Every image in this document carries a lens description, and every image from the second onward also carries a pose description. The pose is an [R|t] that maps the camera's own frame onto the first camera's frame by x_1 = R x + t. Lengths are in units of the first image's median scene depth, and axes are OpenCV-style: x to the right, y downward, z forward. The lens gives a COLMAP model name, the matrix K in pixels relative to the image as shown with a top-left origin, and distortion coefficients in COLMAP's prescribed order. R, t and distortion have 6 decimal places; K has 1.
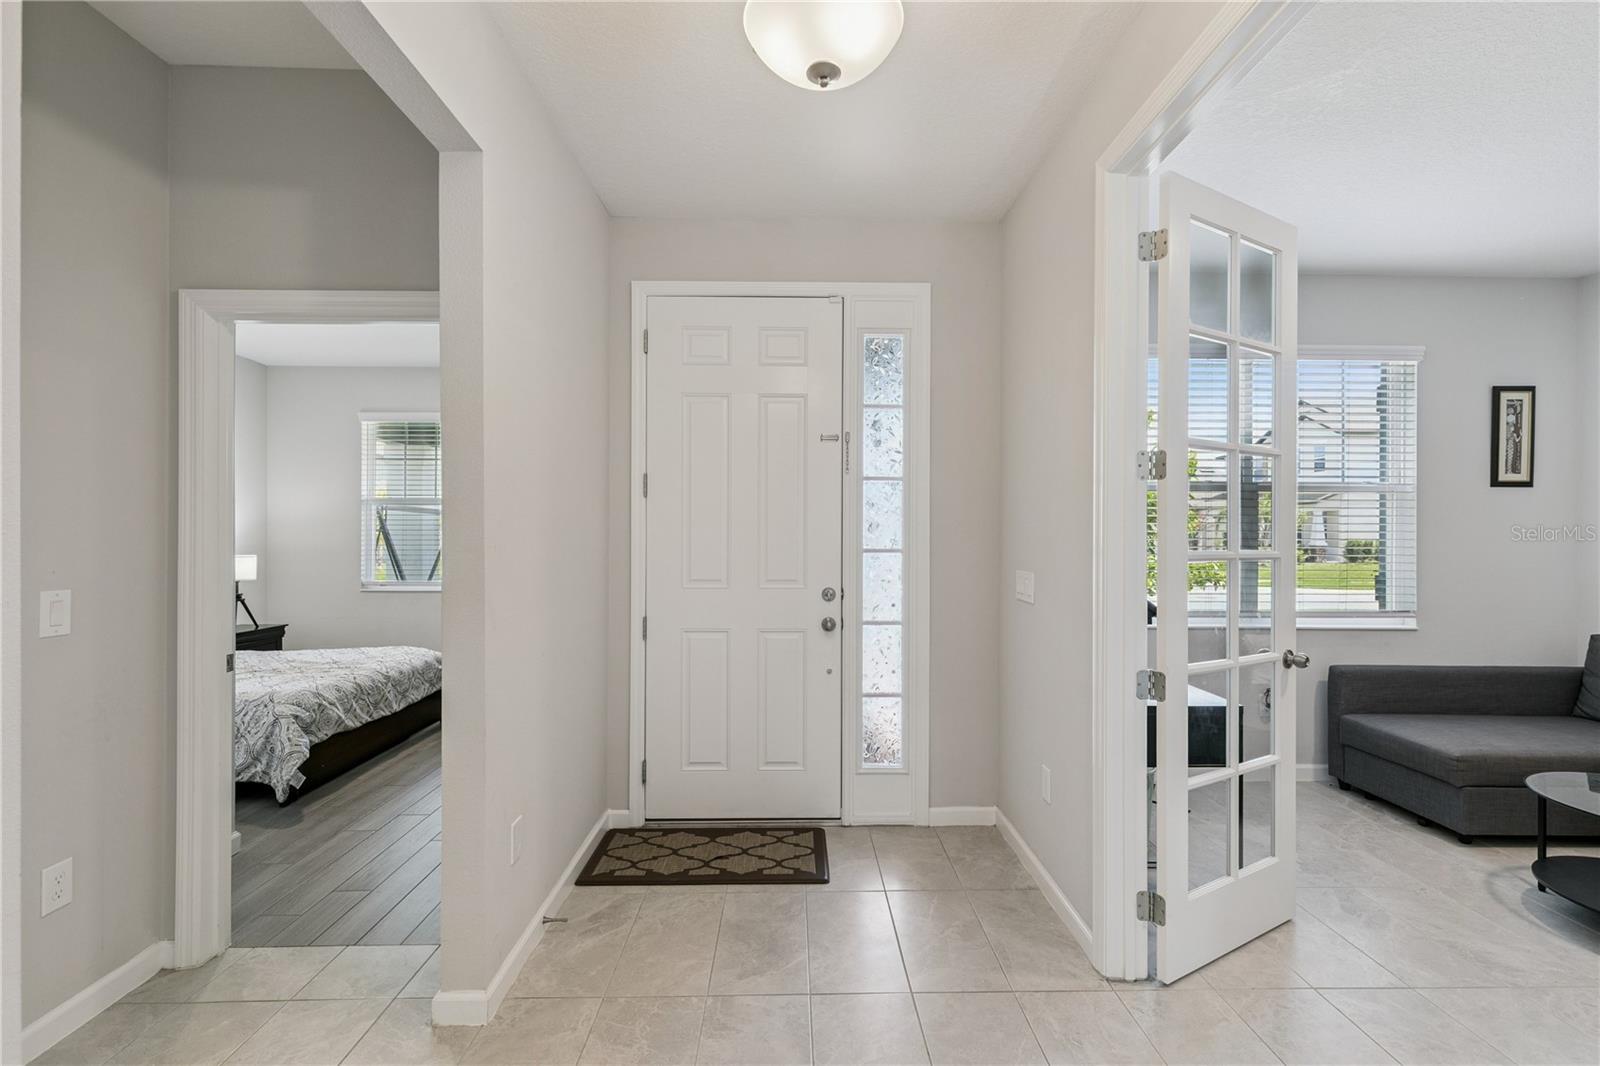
lens RADIAL K [[716.2, 0, 801.8], [0, 716.2, 539.7], [0, 0, 1]] dist [0.000907, 0.000599]
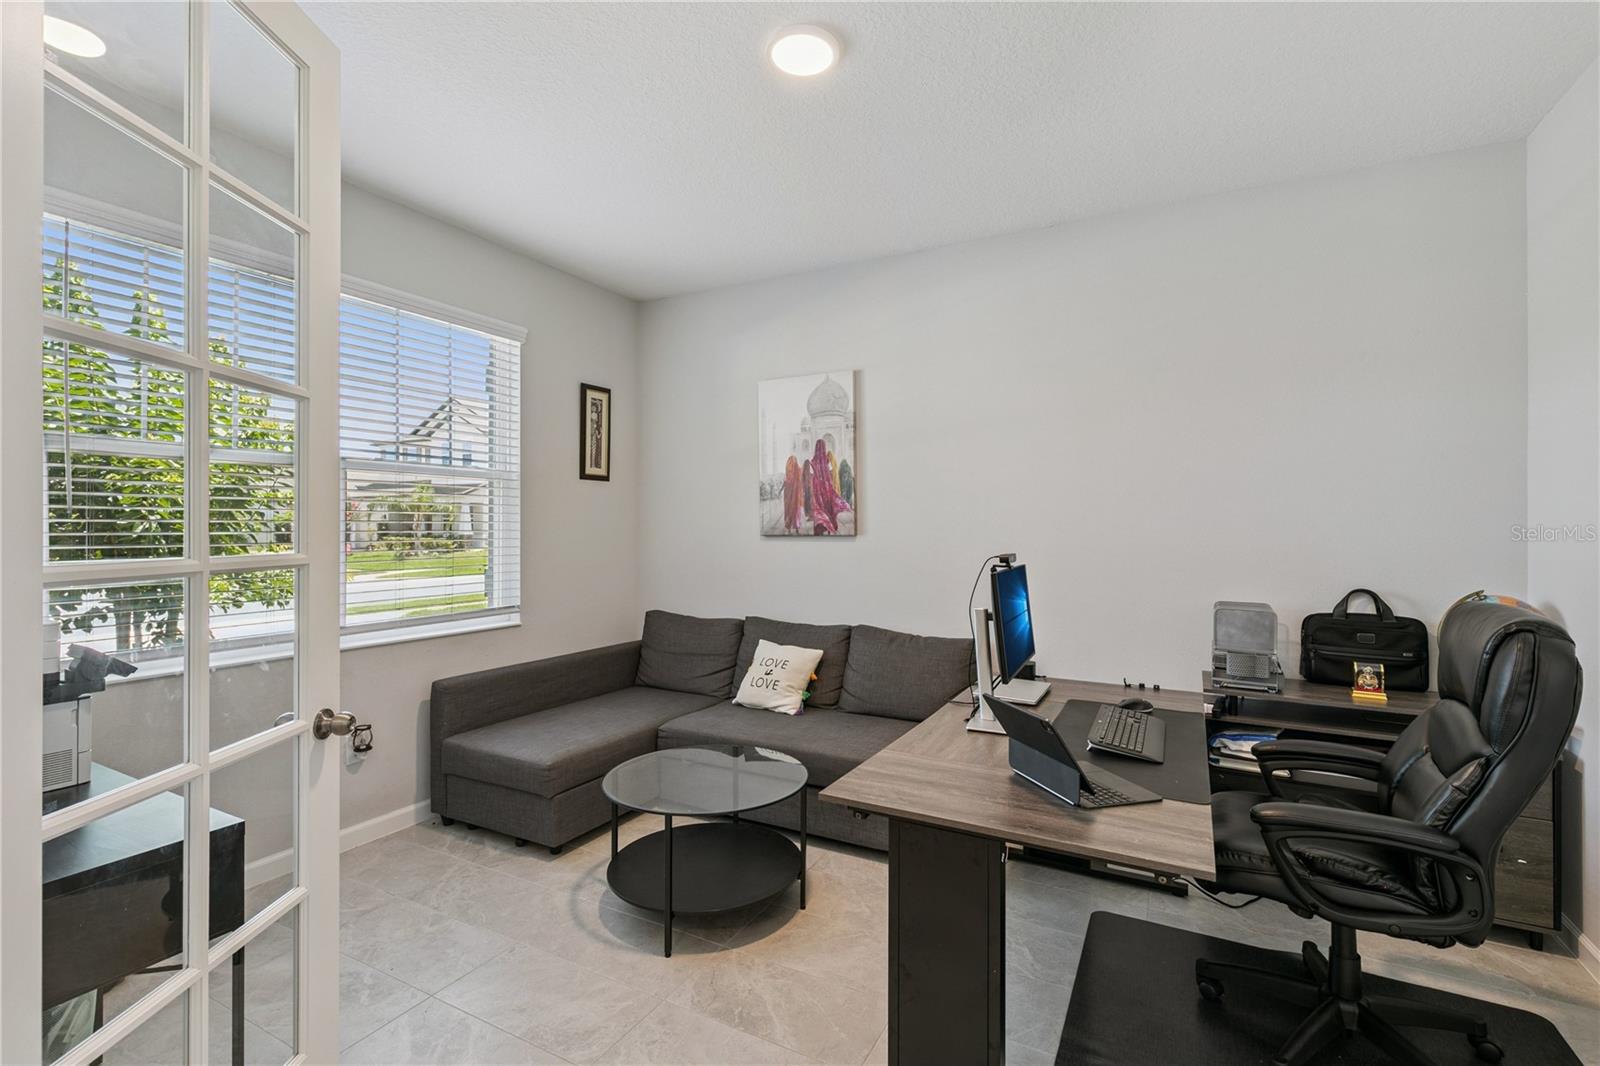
lens RADIAL K [[716.2, 0, 811.2], [0, 716.2, 523.3], [0, 0, 1]] dist [0.000907, 0.000599]
pose [[0.482587, 0.003433, 0.875841, 0.230766], [0.001157, 0.999989, -0.004557, -0.004820], [-0.875847, 0.003213, 0.482578, 0.222054]]
